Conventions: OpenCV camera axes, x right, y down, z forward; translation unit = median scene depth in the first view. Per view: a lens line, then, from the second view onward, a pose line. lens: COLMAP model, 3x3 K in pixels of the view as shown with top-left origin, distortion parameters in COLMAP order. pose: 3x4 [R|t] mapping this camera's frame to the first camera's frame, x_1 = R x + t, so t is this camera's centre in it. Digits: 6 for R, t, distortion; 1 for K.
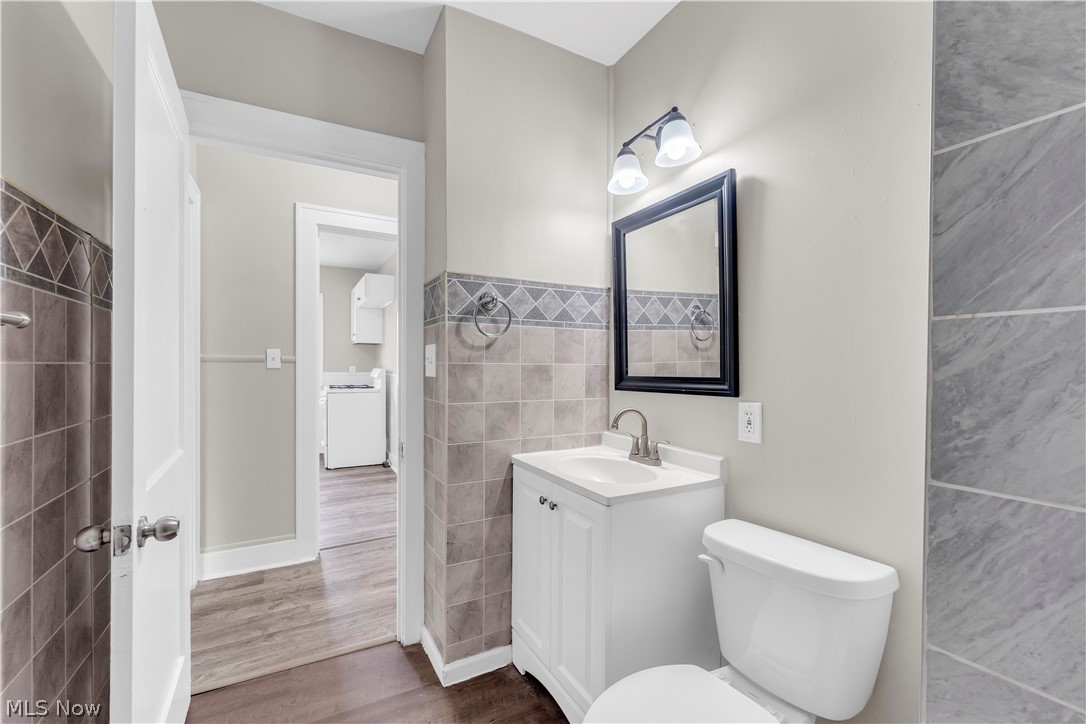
lens RADIAL K [[443.3, 0, 541.3], [0, 443.3, 370.7], [0, 0, 1]] dist [0.000718, -0.000813]
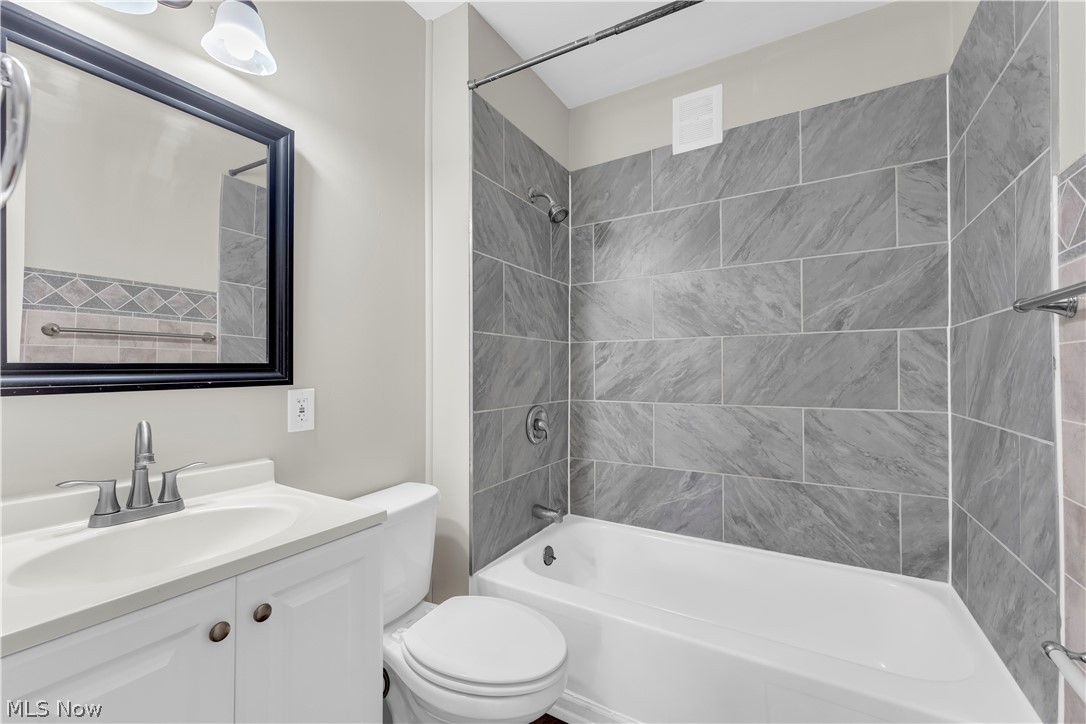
lens RADIAL K [[443.3, 0, 545.8], [0, 443.3, 361.3], [0, 0, 1]] dist [0.000718, -0.000813]
pose [[-0.504762, 0.005723, 0.863240, -0.761842], [0.000566, 0.999980, -0.006298, 0.023006], [-0.863259, -0.002690, -0.504755, 1.277352]]
